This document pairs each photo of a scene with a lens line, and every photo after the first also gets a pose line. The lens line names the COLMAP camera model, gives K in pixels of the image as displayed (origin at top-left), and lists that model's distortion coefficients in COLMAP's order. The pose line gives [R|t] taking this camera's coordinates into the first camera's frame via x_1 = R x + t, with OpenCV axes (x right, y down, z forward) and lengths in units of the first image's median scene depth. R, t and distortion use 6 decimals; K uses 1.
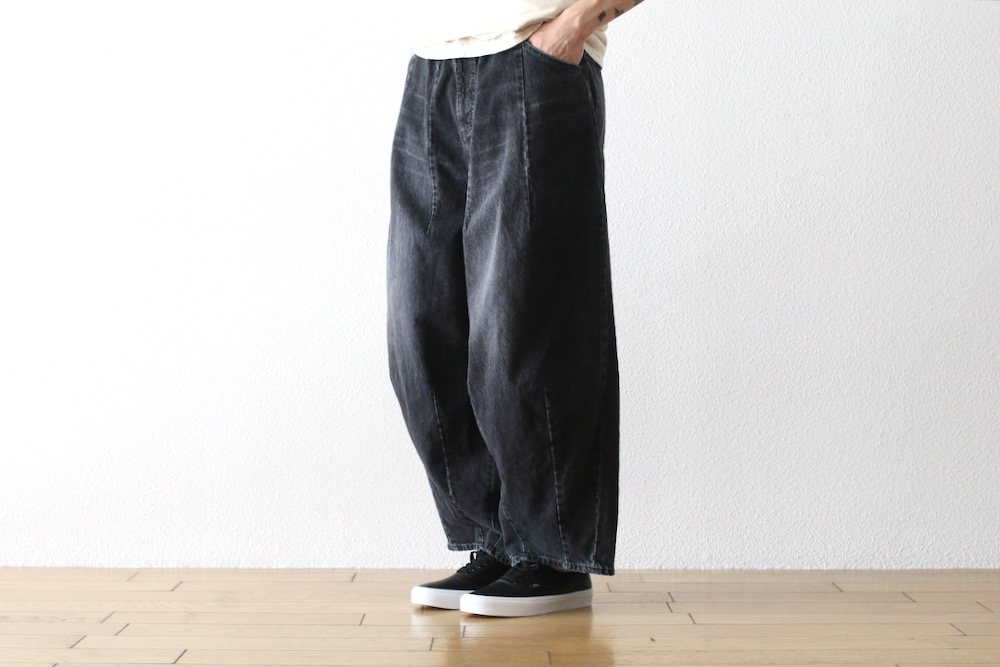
lens RADIAL K [[2570.2, 0, 503.1], [0, 2570.2, 332.1], [0, 0, 1]] dist [-0.119116, 0.000000]
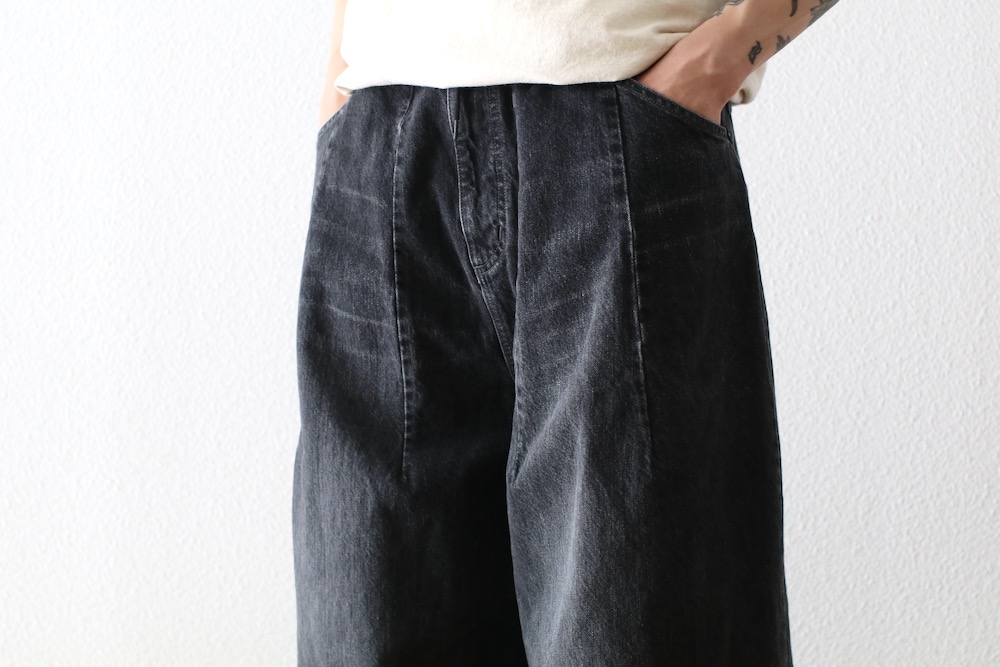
lens RADIAL K [[2700.4, 0, 438.6], [0, 2700.4, 306.5], [0, 0, 1]] dist [-0.145513, 0.000000]
pose [[0.995137, -0.004783, -0.098388, 0.022433], [0.001125, 0.999307, -0.037199, -0.043597], [0.098498, 0.036907, 0.994453, 0.446148]]
